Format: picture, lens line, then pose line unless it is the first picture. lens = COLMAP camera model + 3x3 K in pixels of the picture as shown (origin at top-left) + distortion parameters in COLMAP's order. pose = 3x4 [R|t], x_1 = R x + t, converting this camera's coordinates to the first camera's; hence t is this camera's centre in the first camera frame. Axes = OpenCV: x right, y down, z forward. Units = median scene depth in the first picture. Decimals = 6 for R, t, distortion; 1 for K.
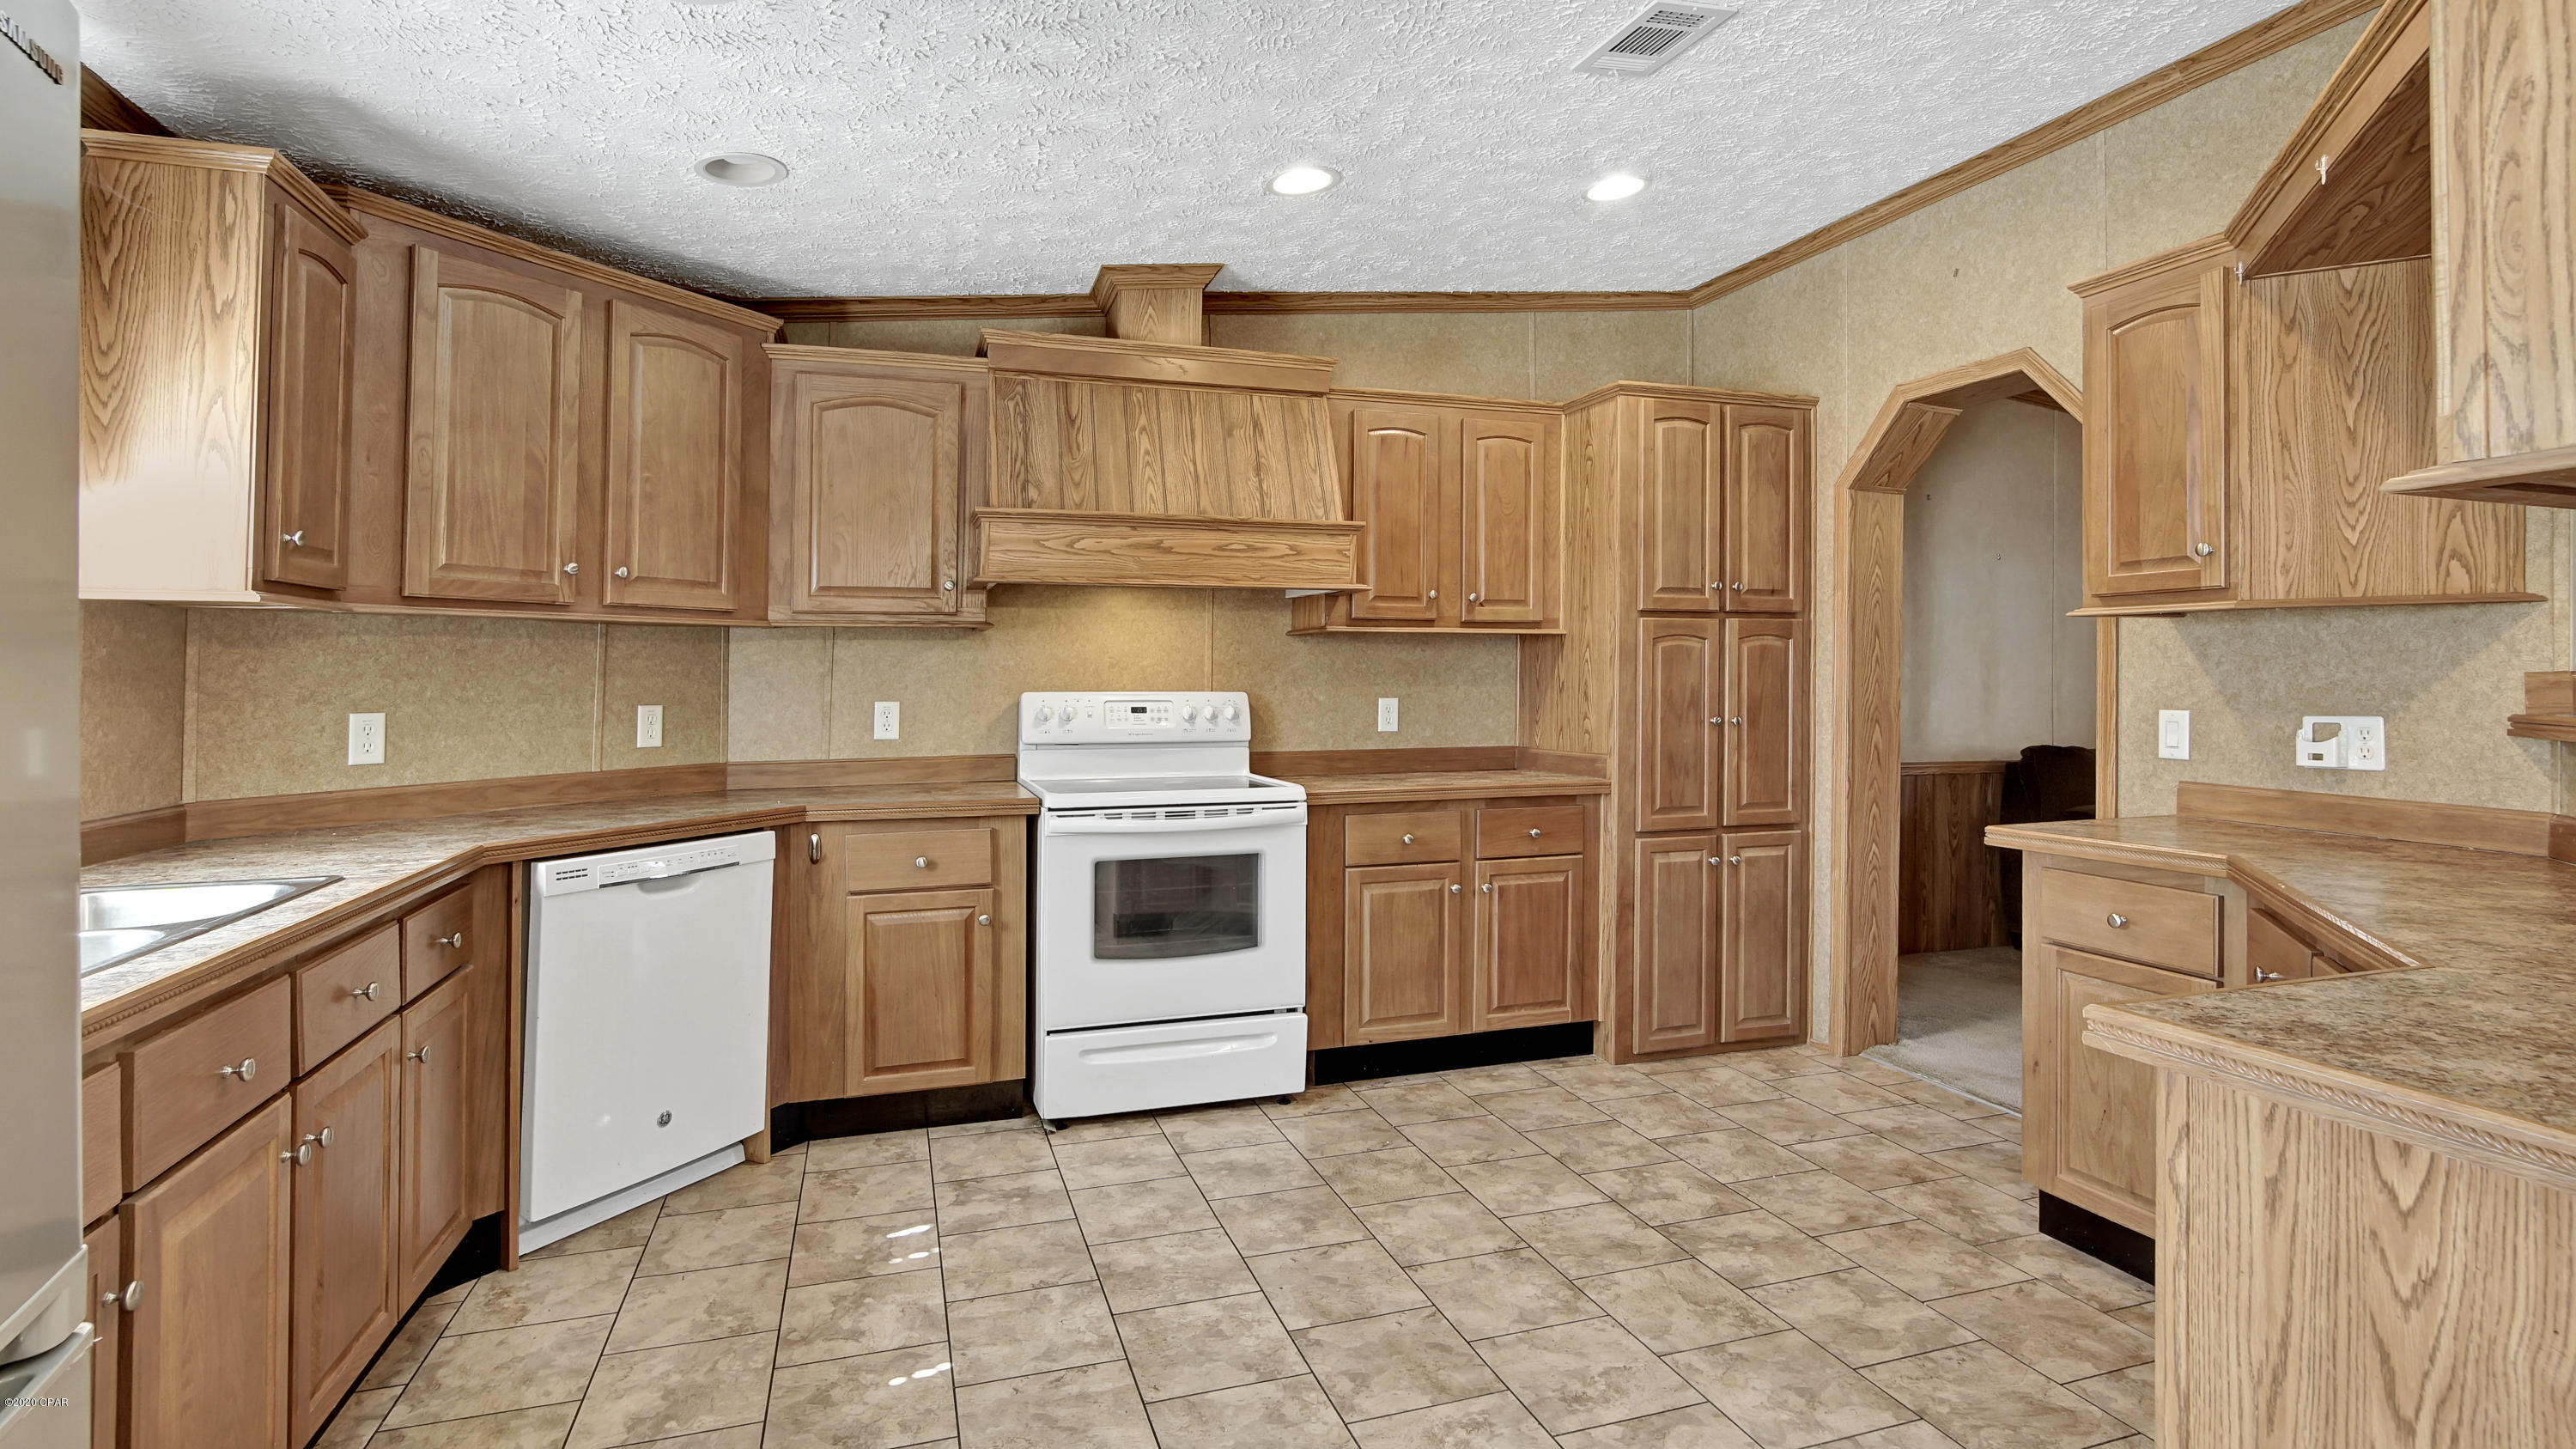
lens RADIAL K [[1176.7, 0, 1304.4], [0, 1176.7, 659.1], [0, 0, 1]] dist [0.002300, 0.000191]
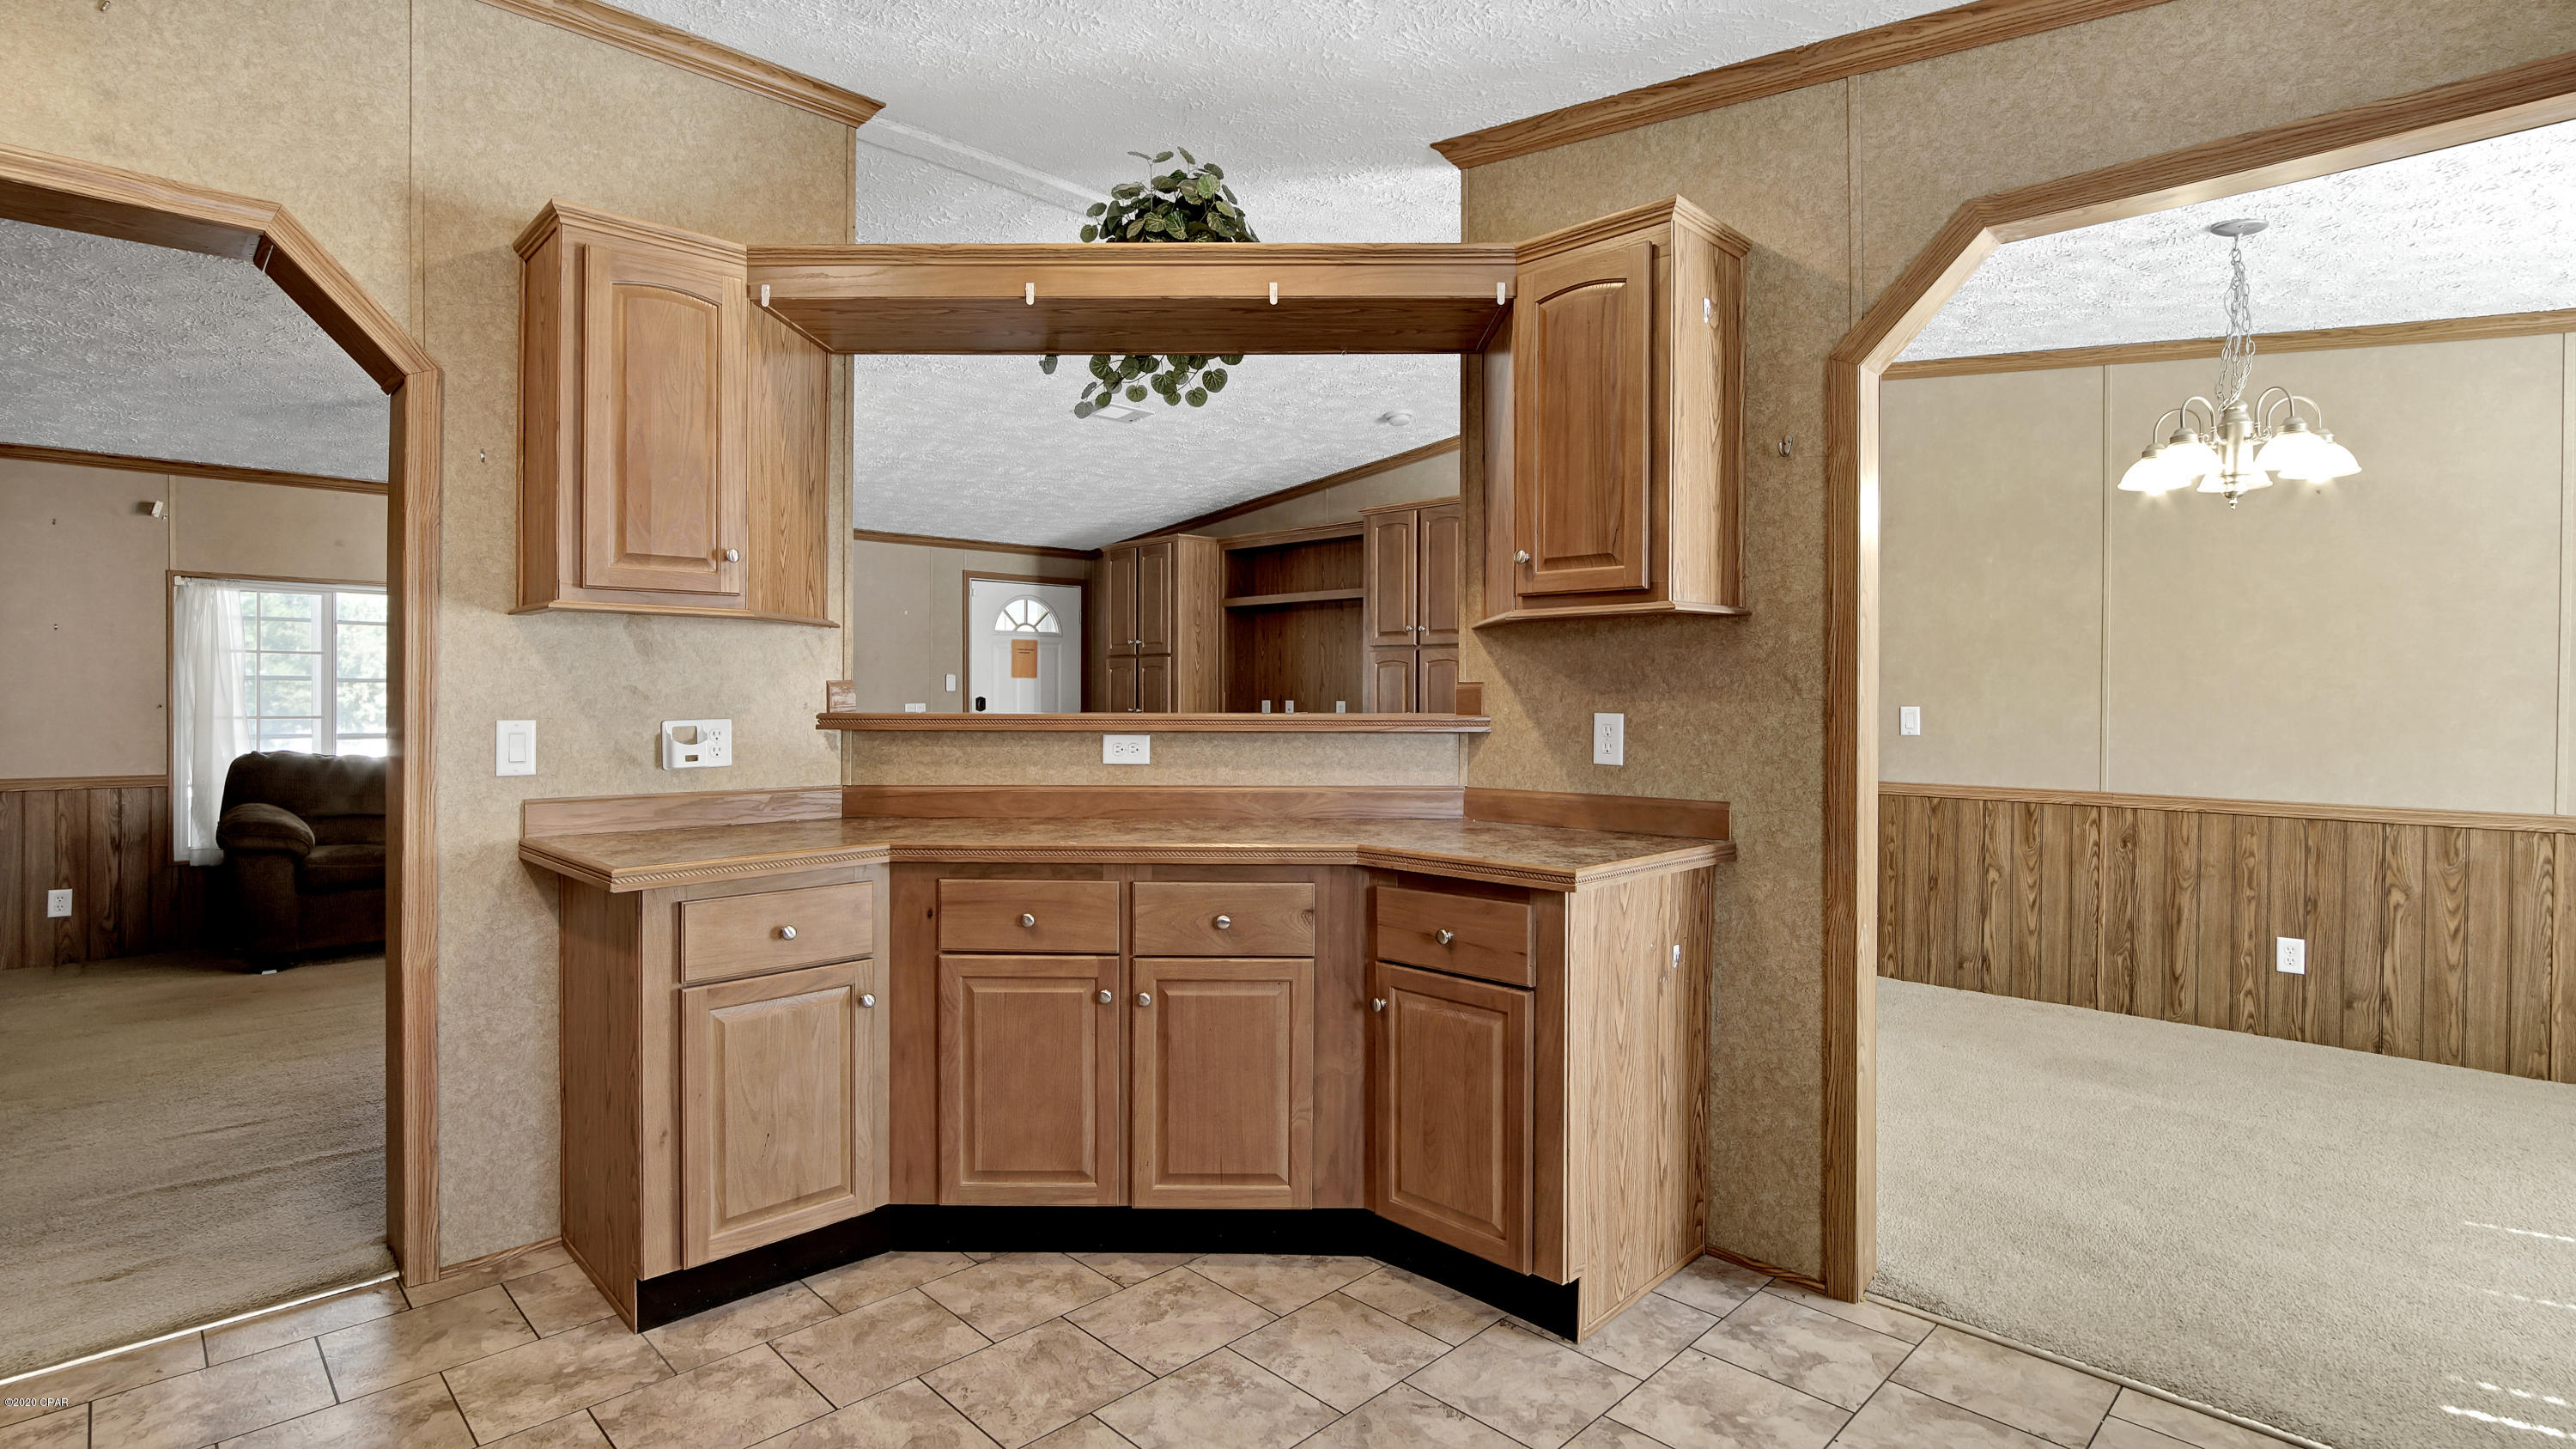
lens RADIAL K [[1220.1, 0, 1288.0], [0, 1220.1, 724.5], [0, 0, 1]] dist [-0.001546, 0.000311]
pose [[-0.397910, -0.026676, 0.917036, -0.362053], [-0.016833, 0.999621, 0.021775, 0.019264], [-0.917270, -0.006772, -0.398208, 0.934235]]
